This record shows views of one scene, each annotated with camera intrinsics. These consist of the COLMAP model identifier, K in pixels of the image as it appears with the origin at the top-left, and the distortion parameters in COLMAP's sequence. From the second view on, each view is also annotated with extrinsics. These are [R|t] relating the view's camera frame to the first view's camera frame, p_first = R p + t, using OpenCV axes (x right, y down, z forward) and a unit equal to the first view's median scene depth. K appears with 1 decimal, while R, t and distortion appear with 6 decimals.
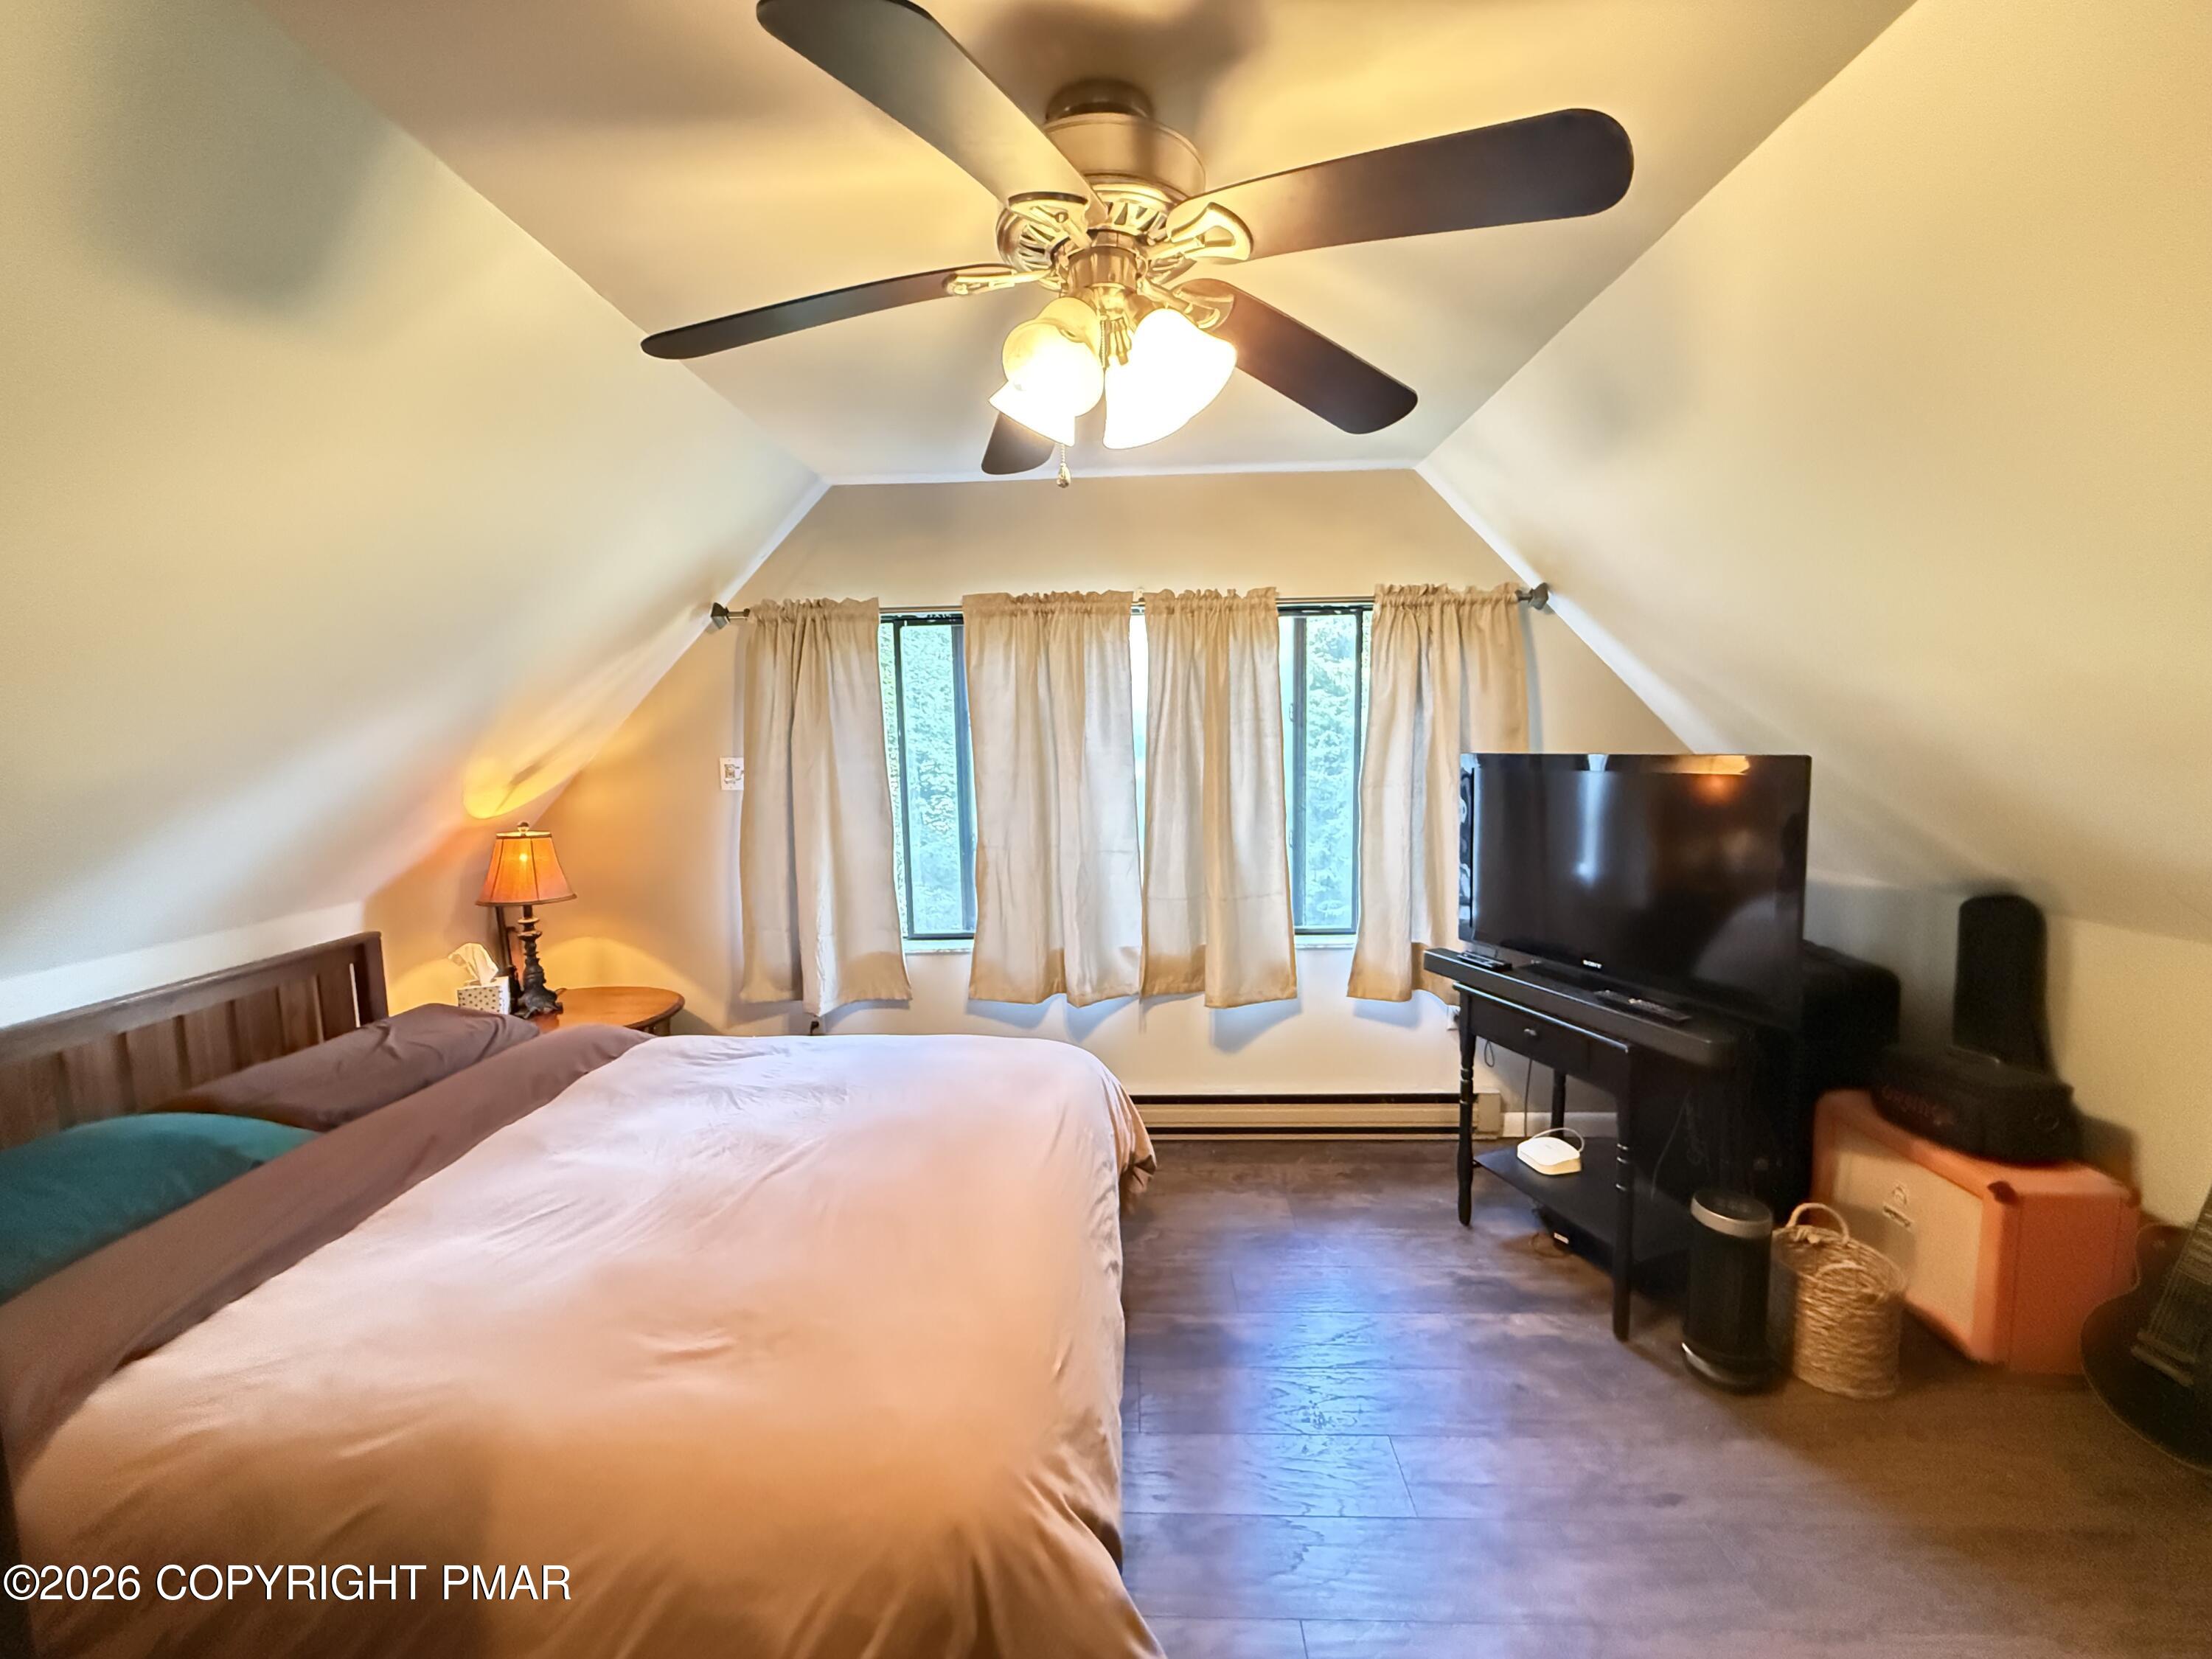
lens RADIAL K [[886.3, 0, 1102.3], [0, 886.3, 839.1], [0, 0, 1]] dist [-0.000901, 0.001441]
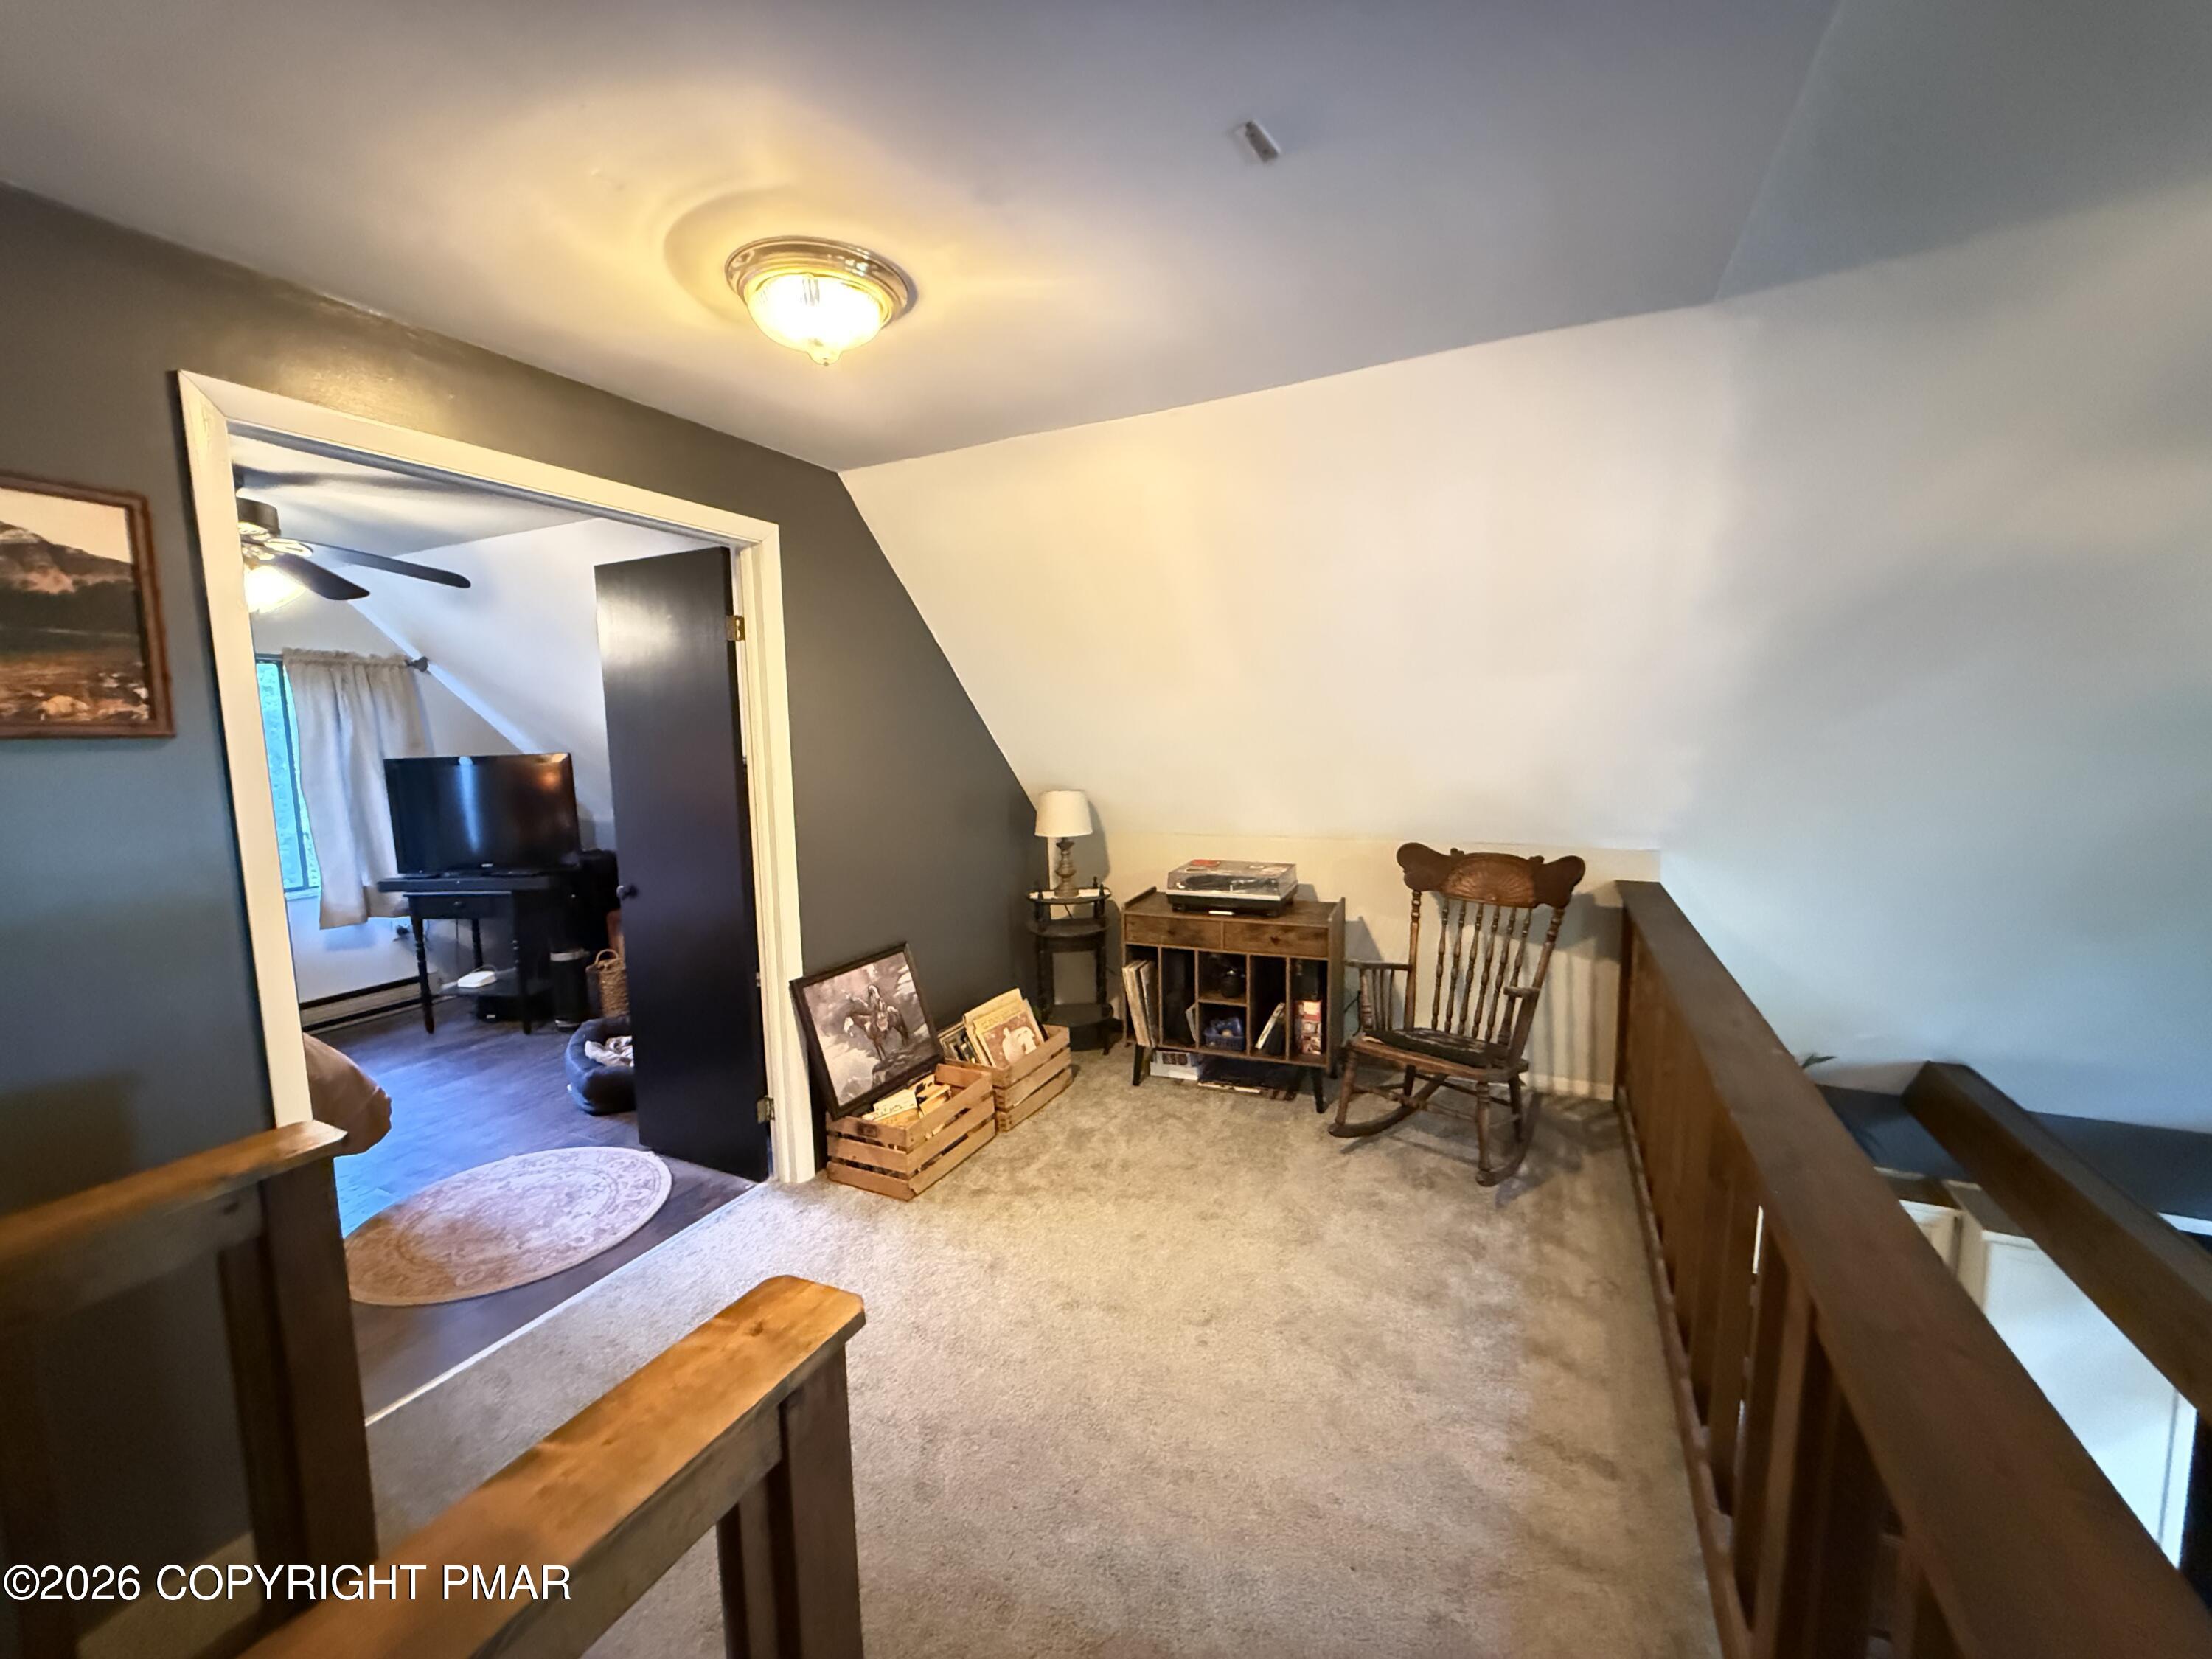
lens RADIAL K [[886.3, 0, 1104.6], [0, 886.3, 817.8], [0, 0, 1]] dist [-0.000901, 0.001441]
pose [[0.418213, -0.094414, 0.903429, -0.509508], [0.114037, 0.992172, 0.050898, 0.078316], [-0.901162, 0.081738, 0.425706, -0.858658]]
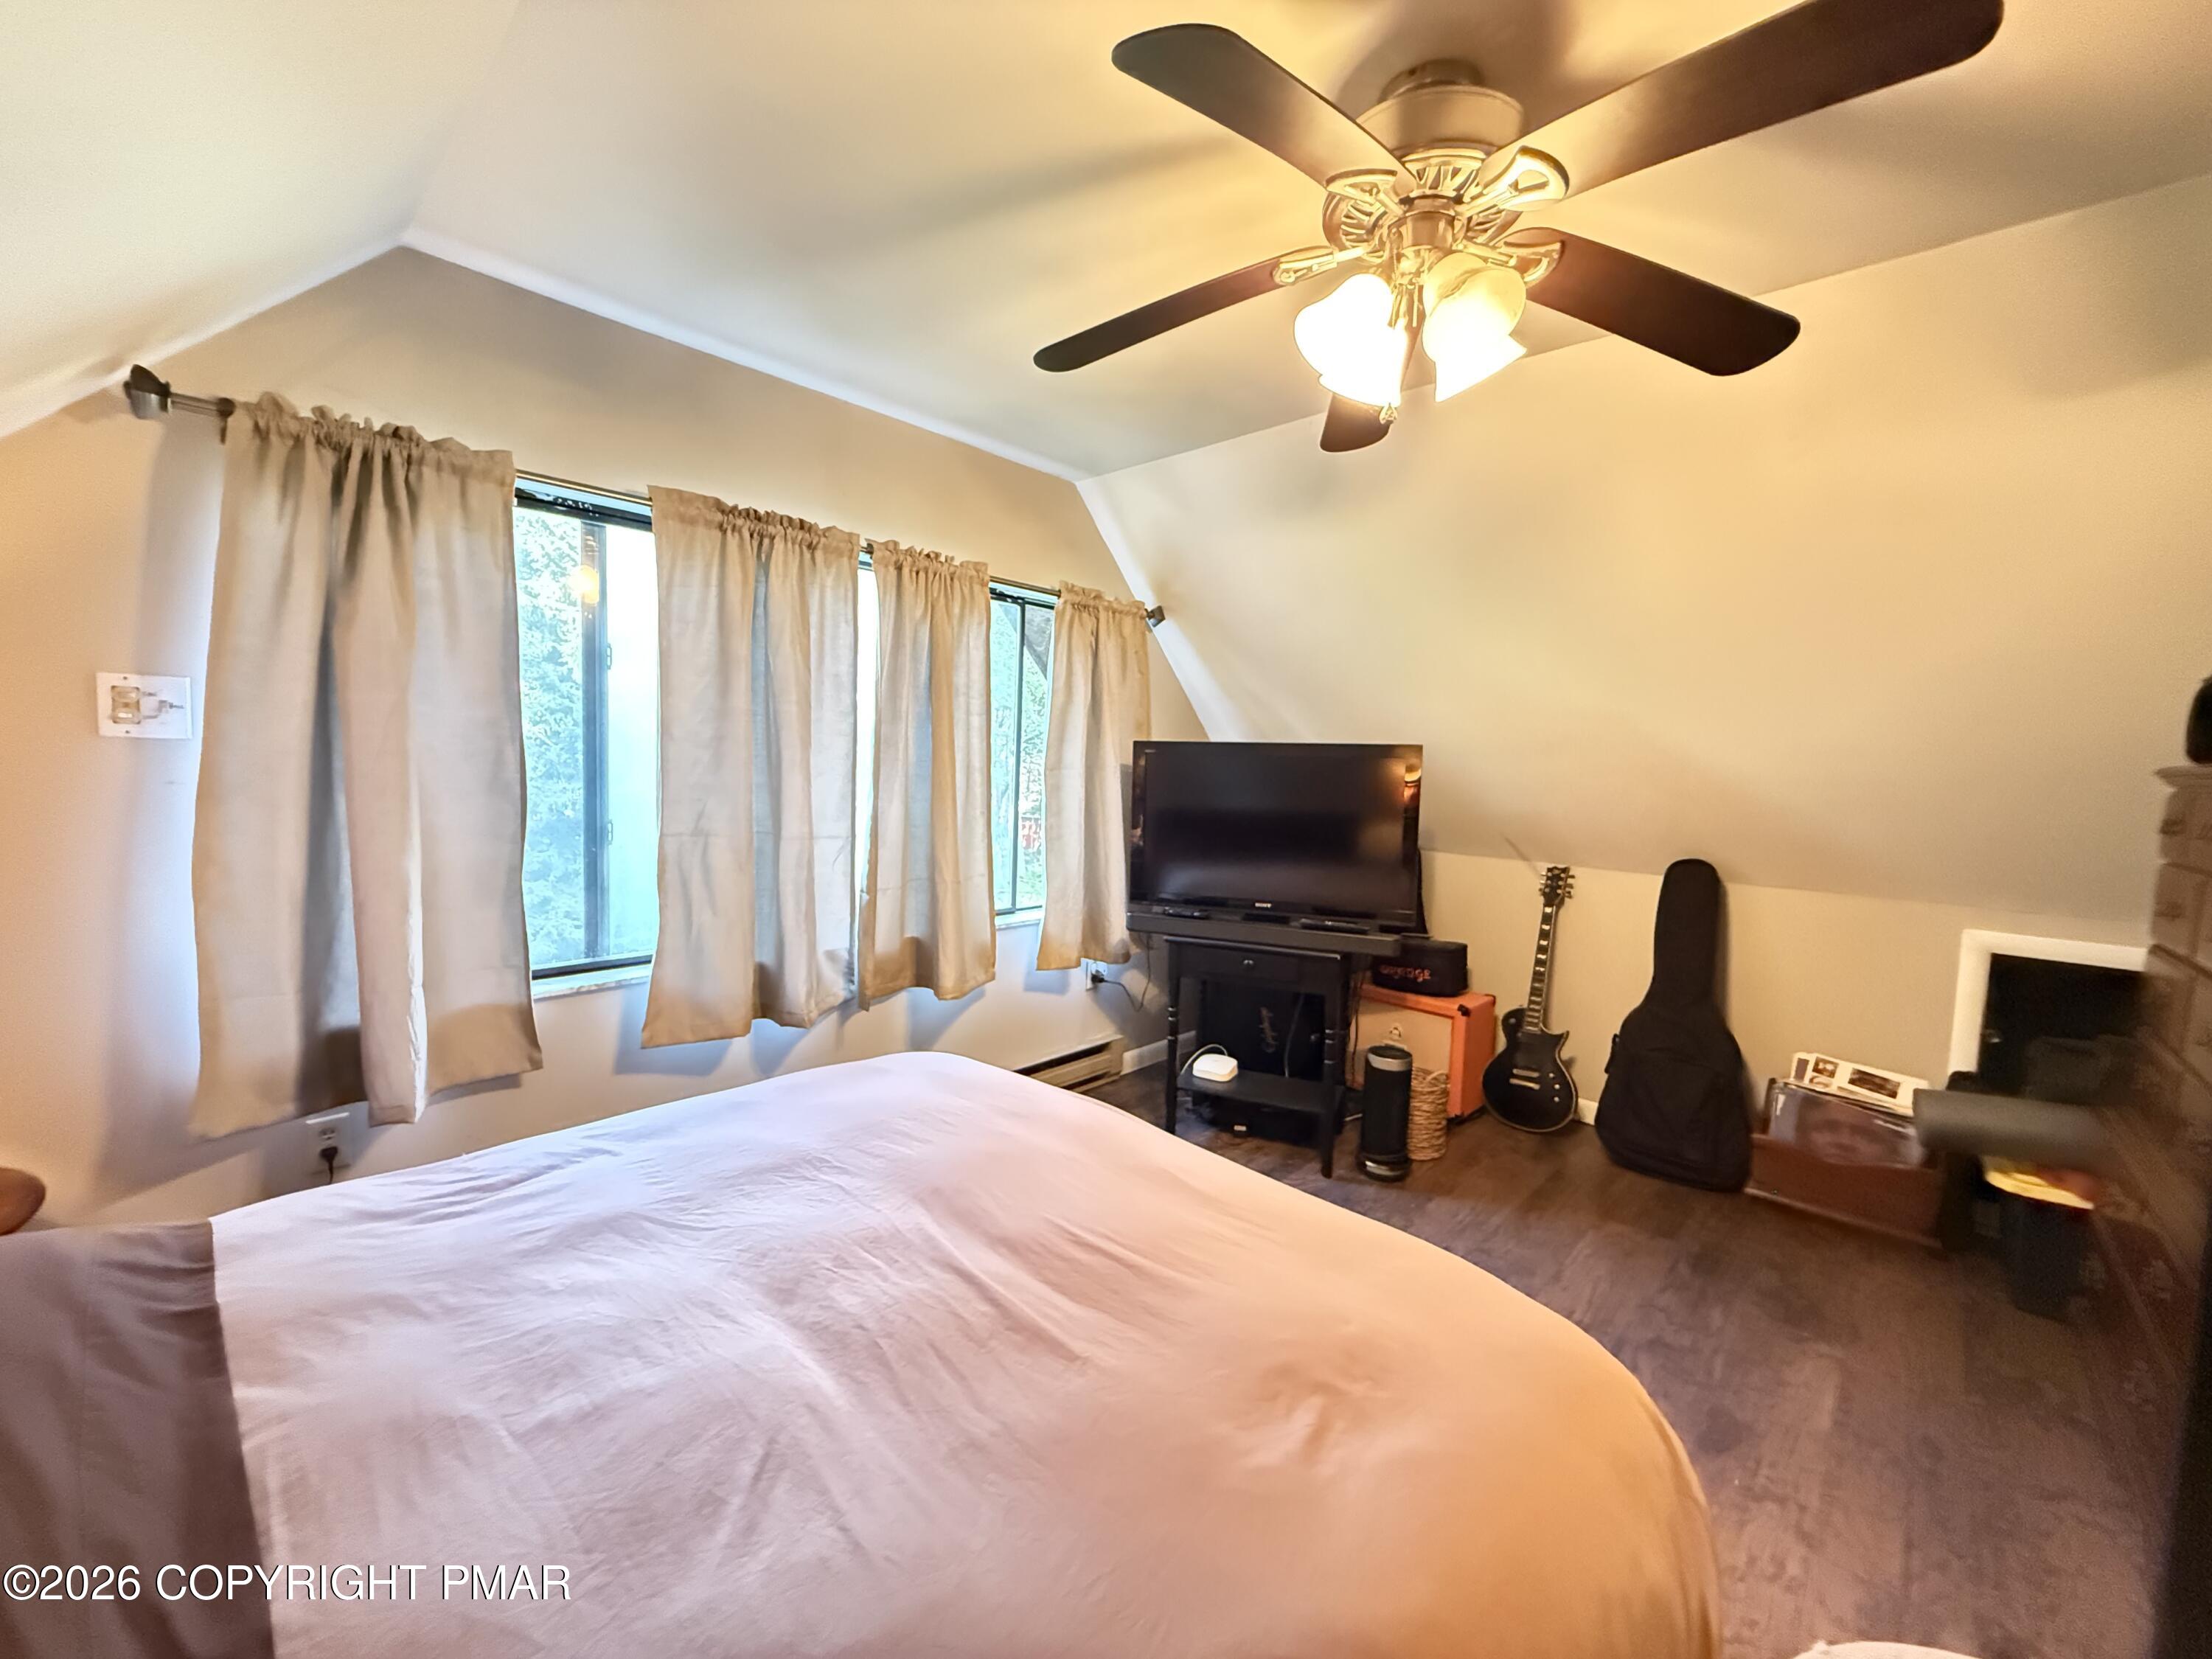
lens RADIAL K [[886.3, 0, 1104.8], [0, 886.3, 836.5], [0, 0, 1]] dist [-0.000901, 0.001441]
pose [[0.660988, -0.023266, 0.750036, -0.463655], [0.043513, 0.999026, -0.007358, 0.032987], [-0.749134, 0.037499, 0.661357, 0.256619]]
